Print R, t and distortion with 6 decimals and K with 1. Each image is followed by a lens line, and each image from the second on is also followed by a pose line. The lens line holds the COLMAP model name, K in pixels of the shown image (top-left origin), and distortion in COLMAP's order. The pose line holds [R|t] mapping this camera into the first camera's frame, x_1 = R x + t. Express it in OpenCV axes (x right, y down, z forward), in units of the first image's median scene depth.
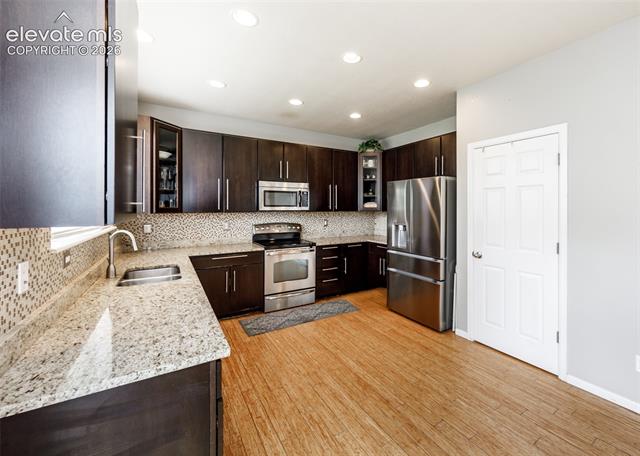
lens RADIAL K [[267.5, 0, 352.6], [0, 267.5, 210.0], [0, 0, 1]] dist [0.003455, -0.000134]
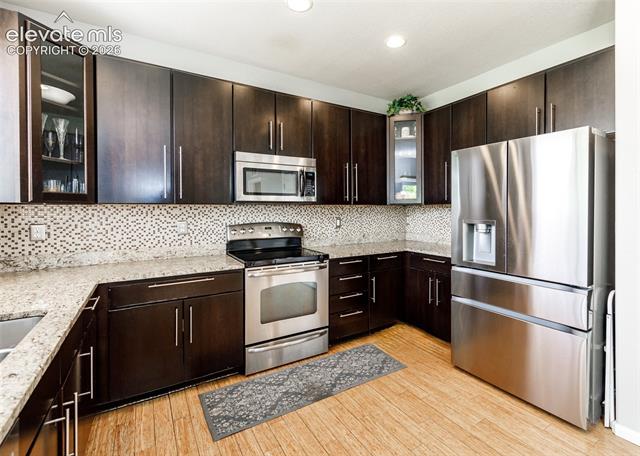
lens RADIAL K [[300.3, 0, 345.0], [0, 300.3, 212.7], [0, 0, 1]] dist [0.004362, -0.000315]
pose [[0.999953, -0.005018, -0.008265, -0.103479], [0.005055, 0.999977, 0.004524, 0.026730], [0.008242, -0.004565, 0.999956, 0.343762]]
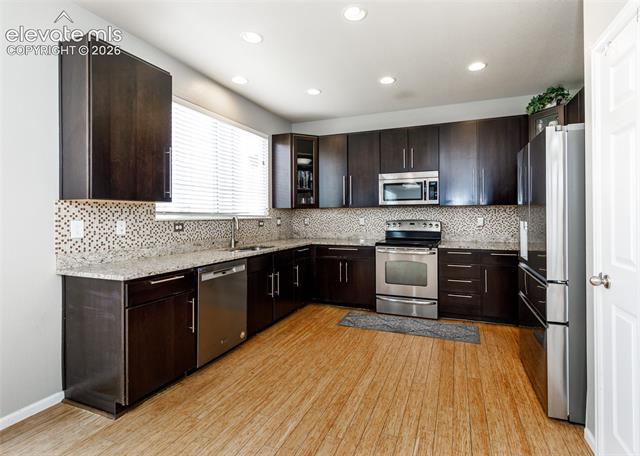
lens RADIAL K [[308.9, 0, 342.4], [0, 308.9, 216.6], [0, 0, 1]] dist [0.005191, -0.002047]
pose [[0.602231, 0.000589, -0.798322, 0.469319], [0.002502, 0.999993, 0.002626, 0.040867], [0.798318, -0.003579, 0.602226, 0.241832]]
